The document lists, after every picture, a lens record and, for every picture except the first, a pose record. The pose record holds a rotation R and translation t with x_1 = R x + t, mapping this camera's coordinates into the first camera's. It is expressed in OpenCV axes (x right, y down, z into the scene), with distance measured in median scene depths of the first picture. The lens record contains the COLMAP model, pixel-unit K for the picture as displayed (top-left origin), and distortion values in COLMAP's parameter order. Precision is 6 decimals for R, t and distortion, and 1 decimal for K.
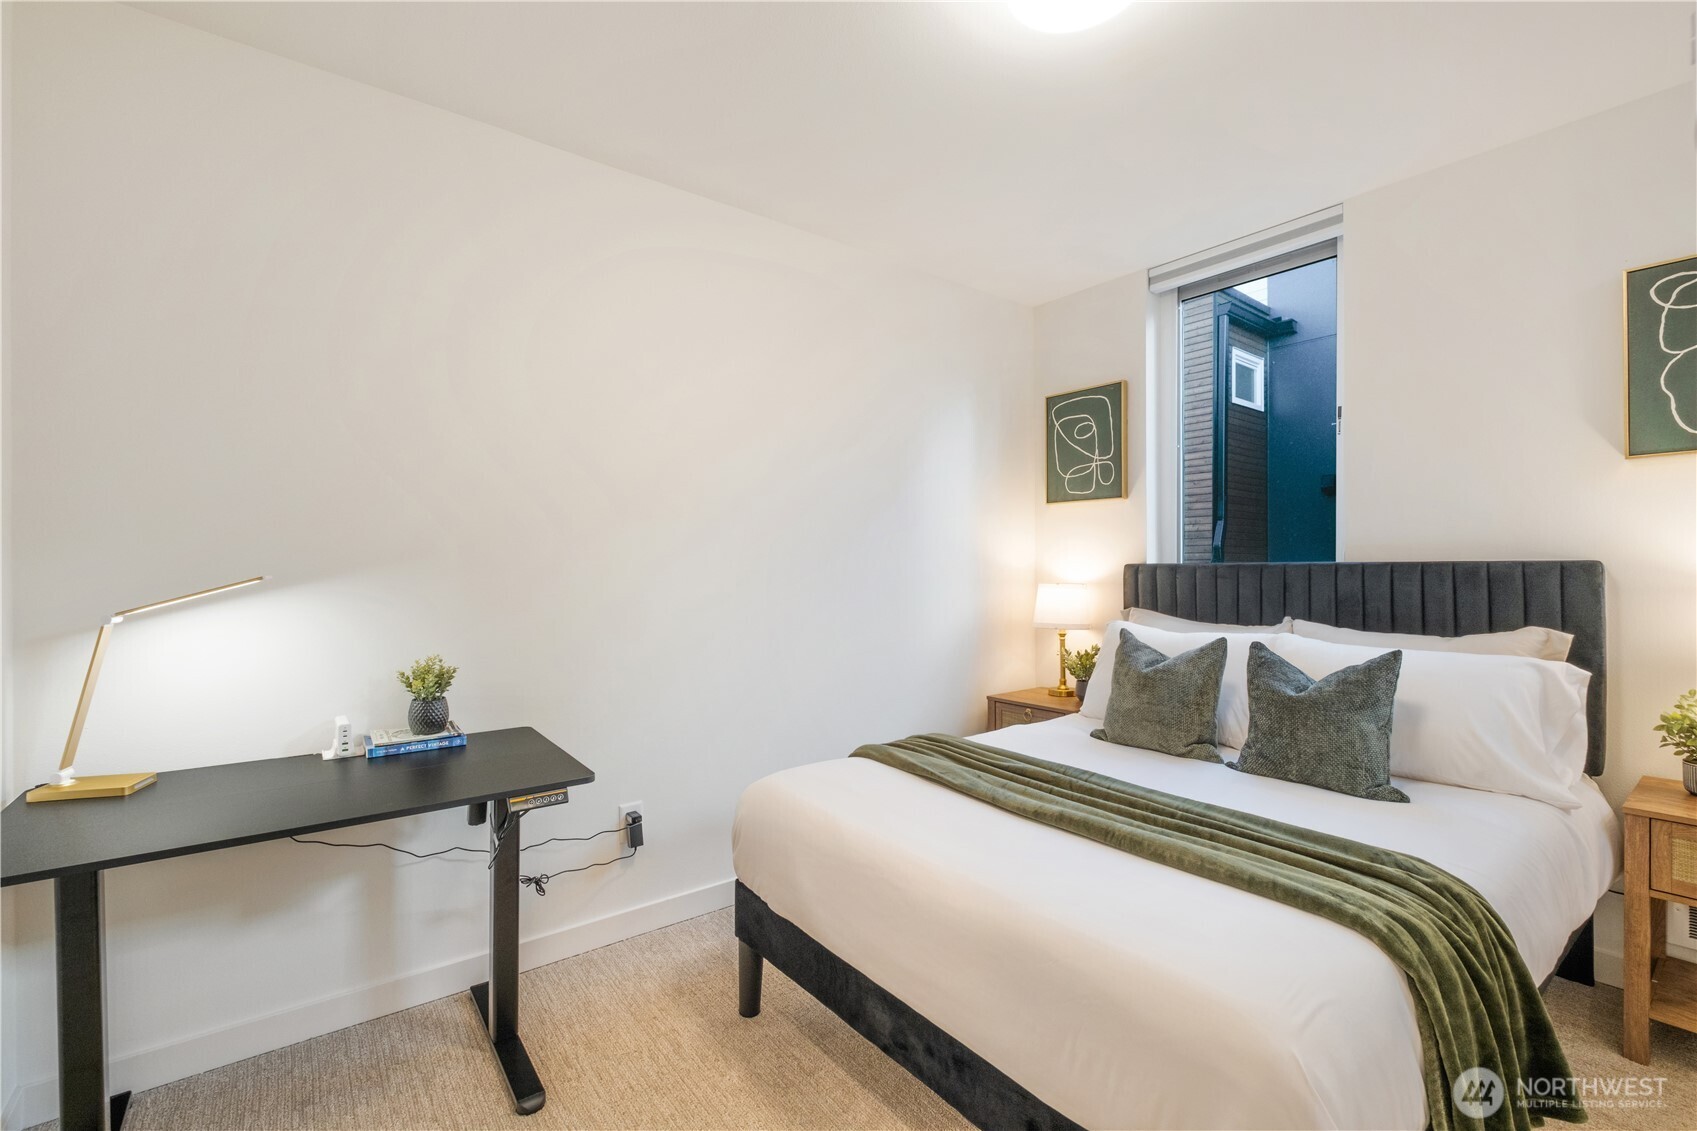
lens RADIAL K [[754.6, 0, 846.4], [0, 754.6, 573.1], [0, 0, 1]] dist [0.013220, -0.000681]
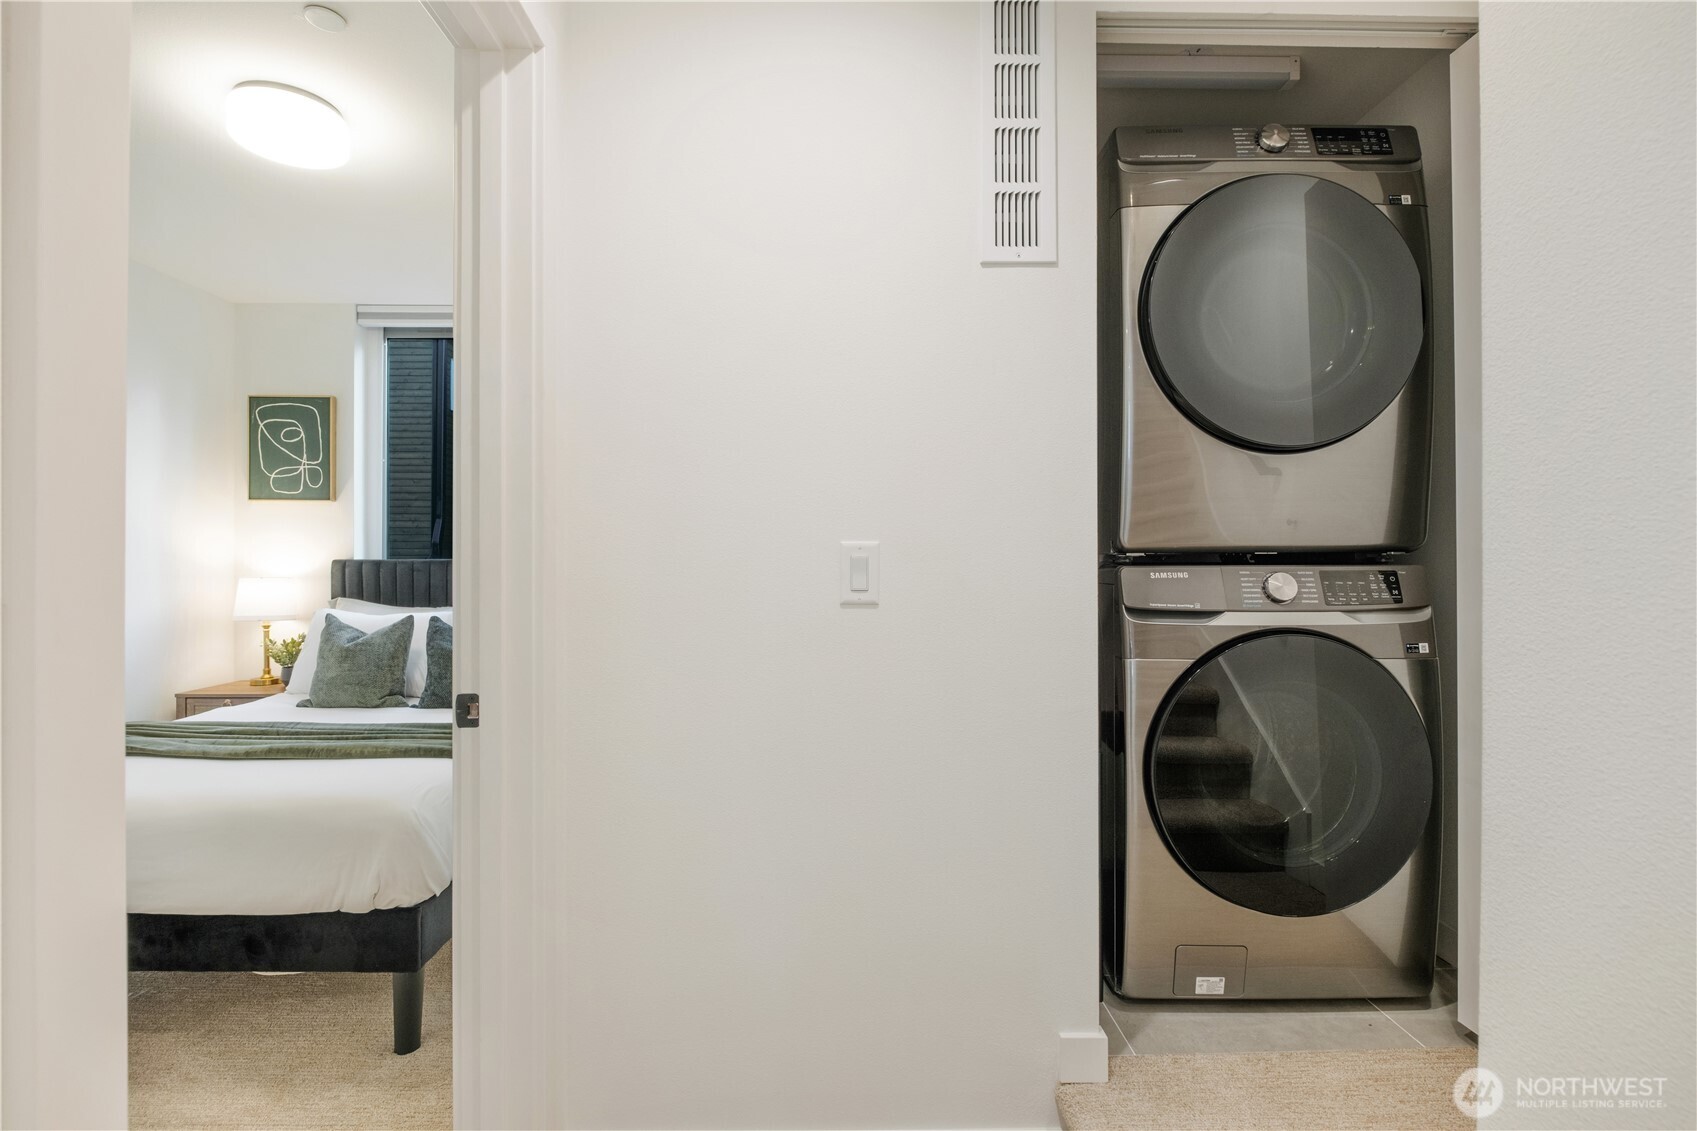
lens RADIAL K [[786.5, 0, 850.3], [0, 786.5, 553.7], [0, 0, 1]] dist [0.000283, -0.009438]
pose [[0.602074, 0.009840, 0.798380, -0.105317], [0.005241, 0.999854, -0.016276, 0.002438], [-0.798423, 0.013984, 0.601934, -0.332542]]
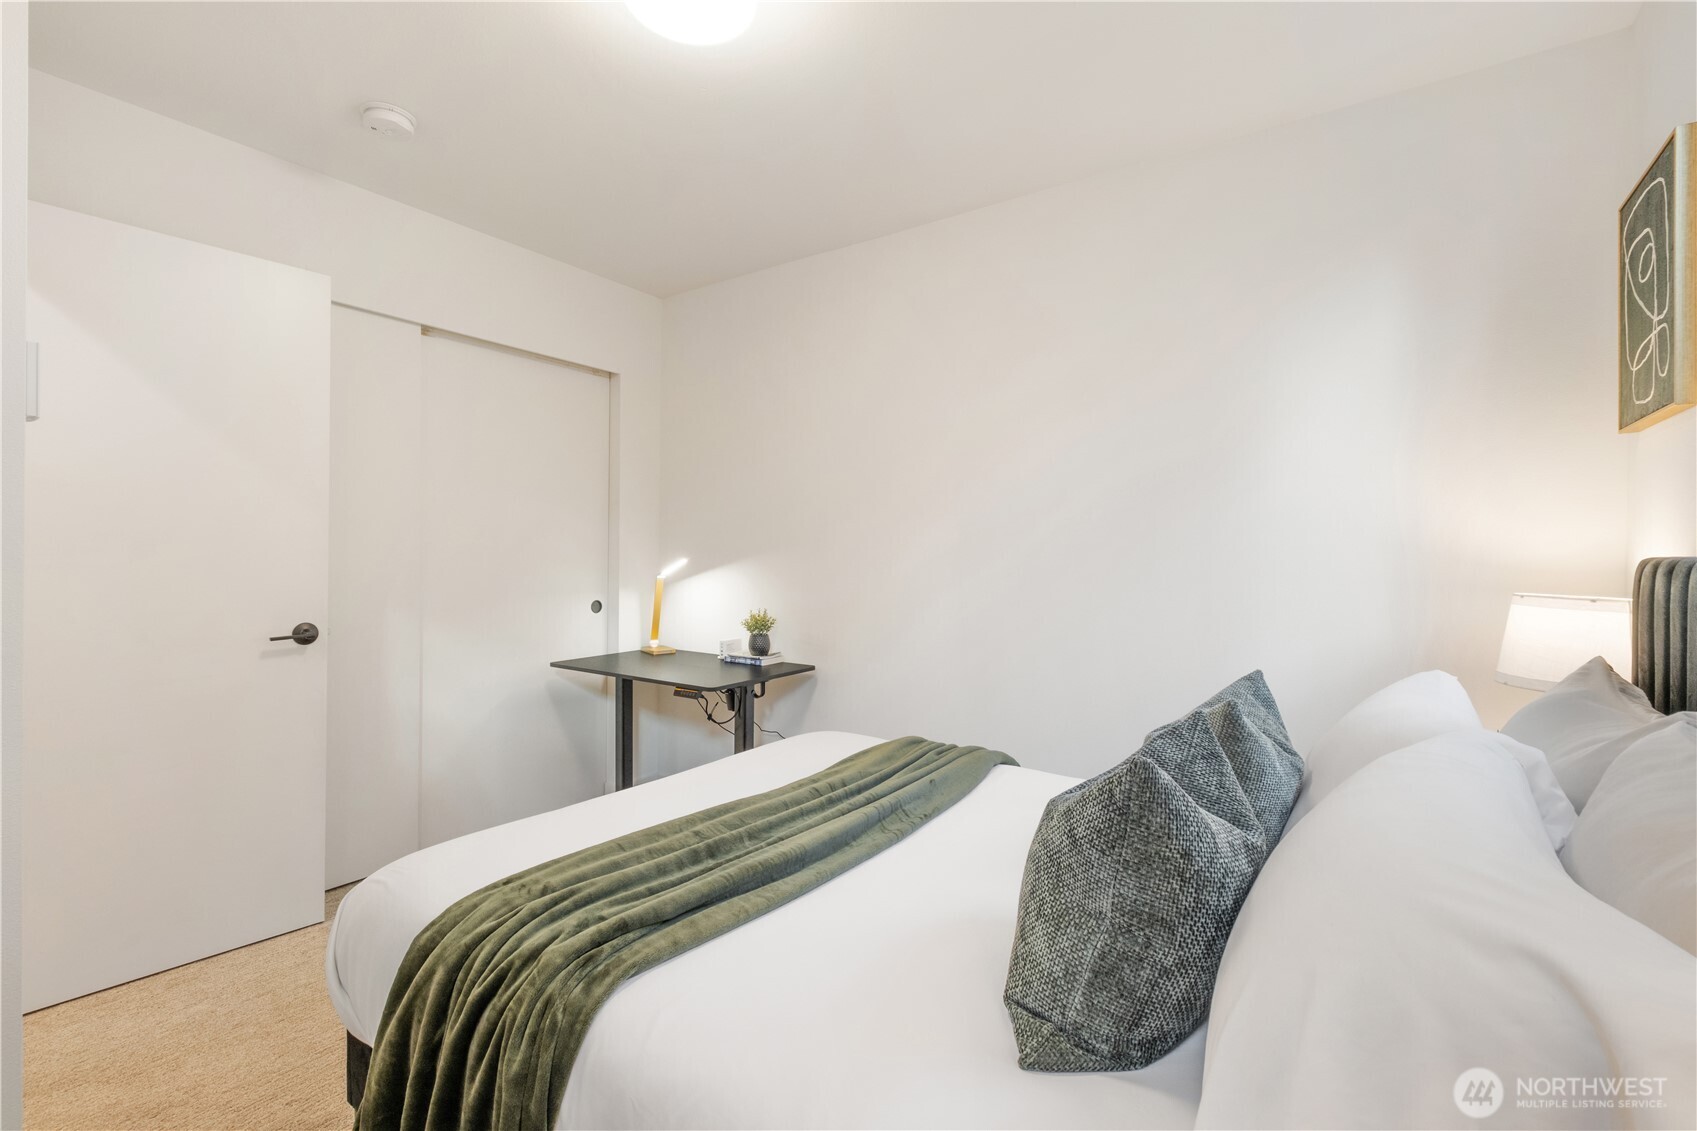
lens RADIAL K [[754.6, 0, 846.4], [0, 754.6, 573.1], [0, 0, 1]] dist [0.013220, -0.000681]
pose [[0.273982, 0.024912, -0.961412, 0.693415], [-0.013936, 0.999662, 0.021932, -0.006329], [0.961634, 0.007389, 0.274237, 0.453608]]
